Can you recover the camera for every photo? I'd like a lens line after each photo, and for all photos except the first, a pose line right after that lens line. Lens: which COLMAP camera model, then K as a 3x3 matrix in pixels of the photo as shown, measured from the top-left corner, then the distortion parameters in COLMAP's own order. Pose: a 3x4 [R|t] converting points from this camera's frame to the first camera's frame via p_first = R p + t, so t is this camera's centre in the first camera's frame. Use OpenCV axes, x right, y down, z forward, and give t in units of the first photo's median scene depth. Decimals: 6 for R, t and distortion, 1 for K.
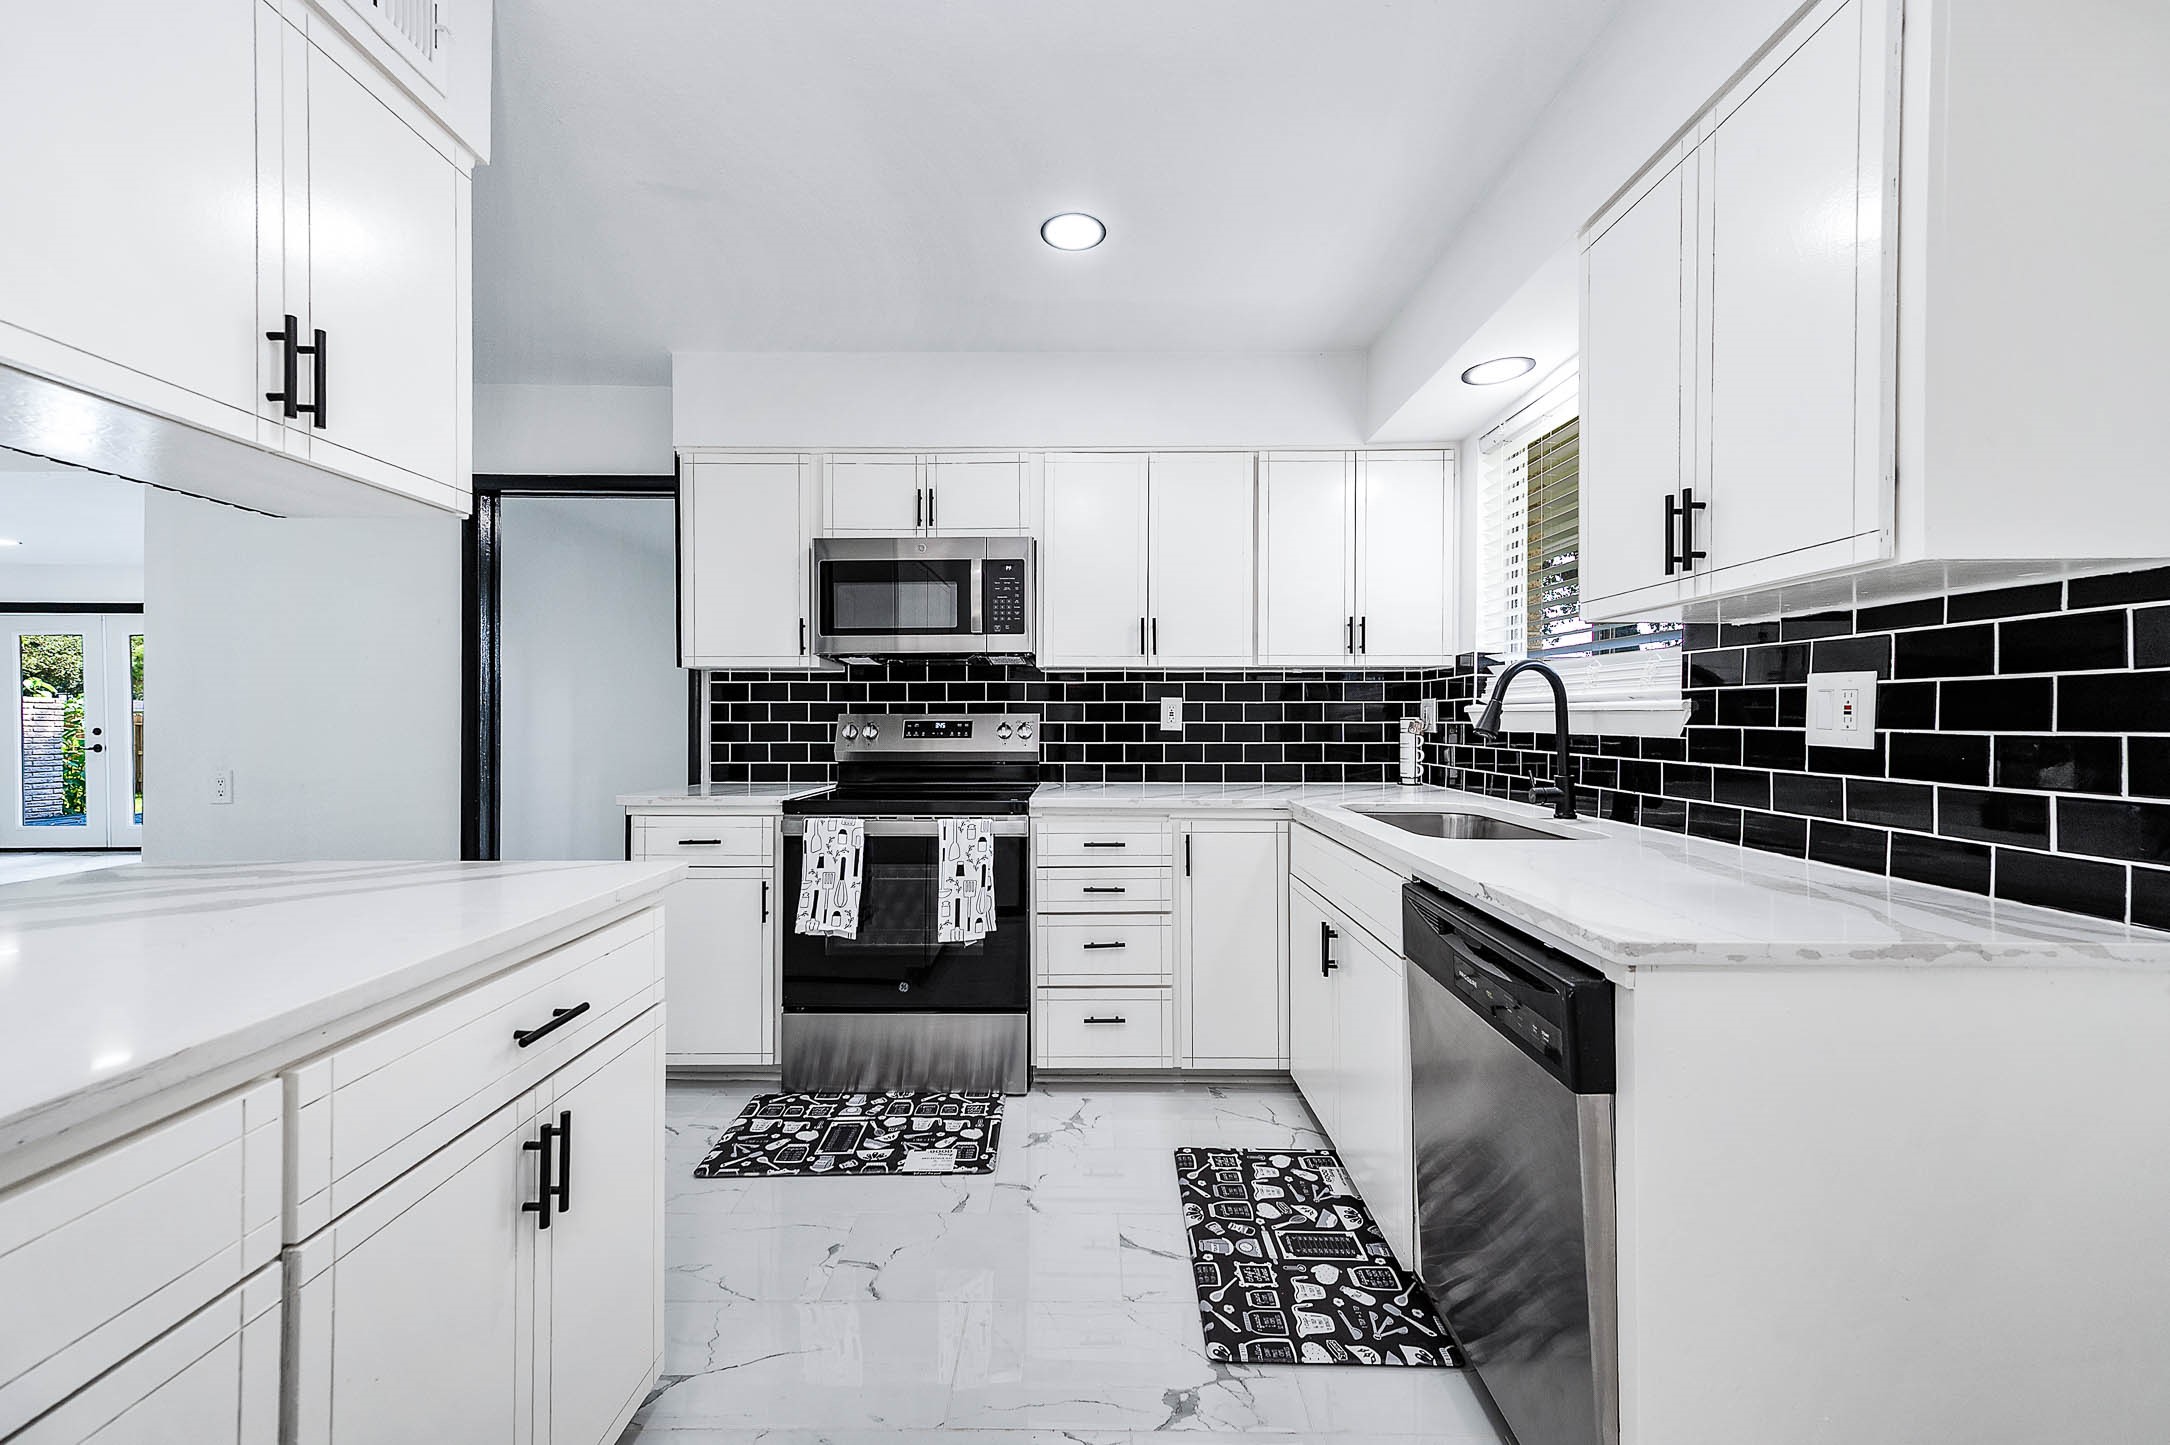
lens RADIAL K [[849.6, 0, 1079.1], [0, 849.6, 718.0], [0, 0, 1]] dist [0.013764, -0.000008]
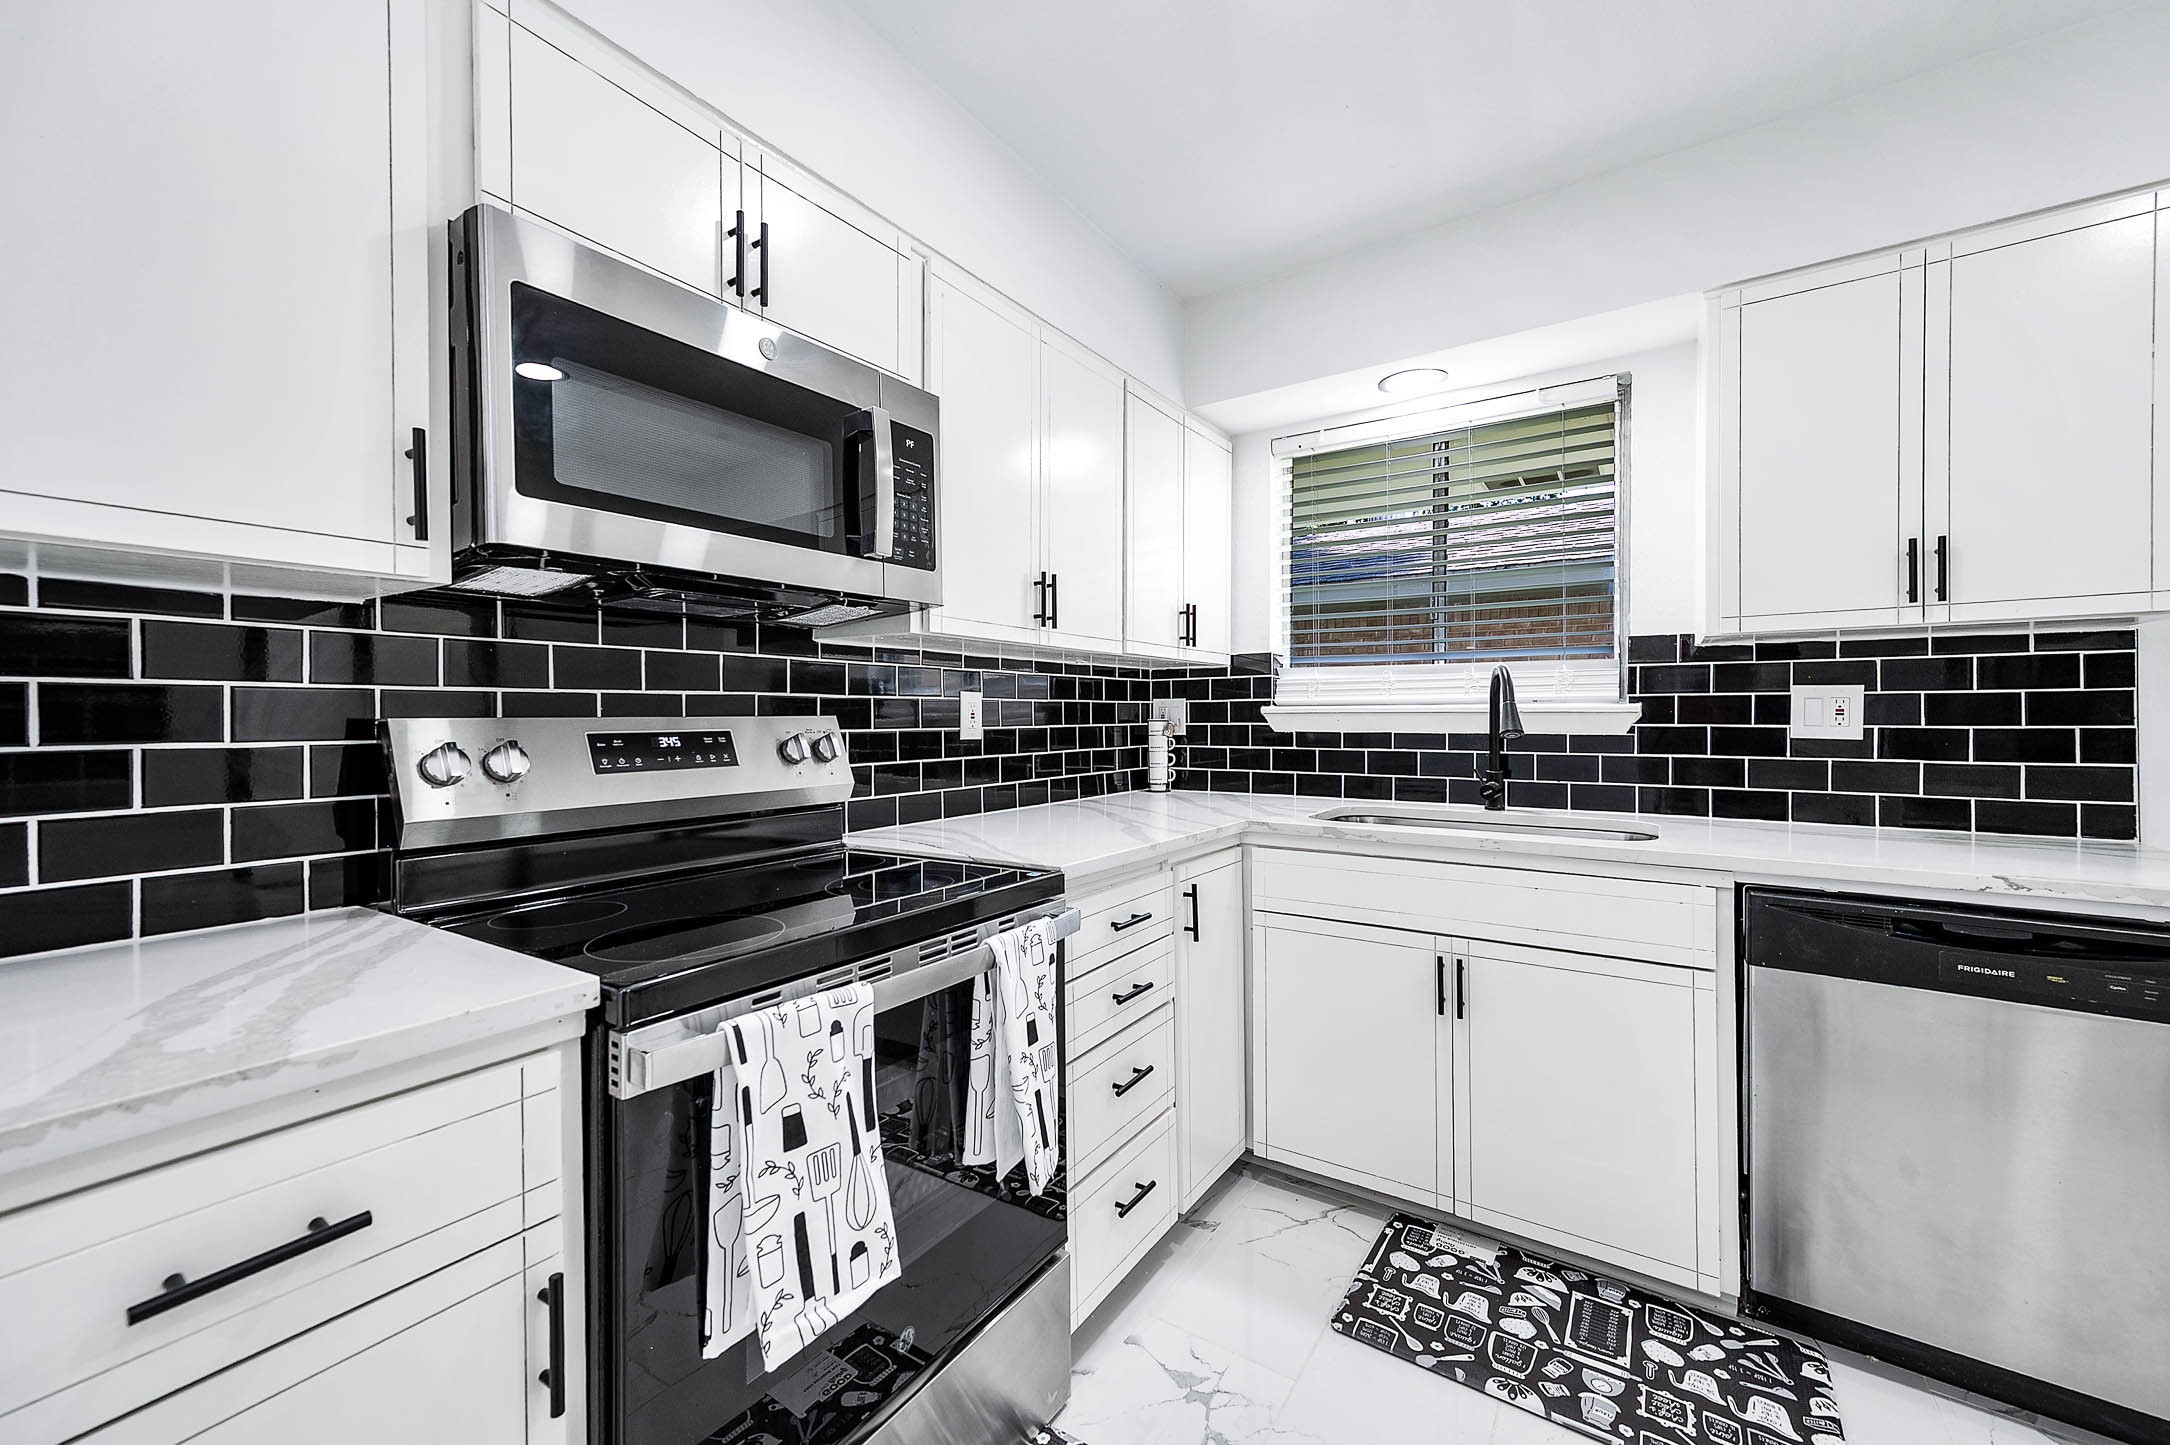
lens RADIAL K [[849.6, 0, 1082.9], [0, 849.6, 721.1], [0, 0, 1]] dist [0.013764, -0.000008]
pose [[0.551211, -0.007599, 0.834331, -0.629503], [0.004649, 0.999971, 0.006036, -0.005869], [-0.834353, 0.000552, 0.551231, 0.823224]]
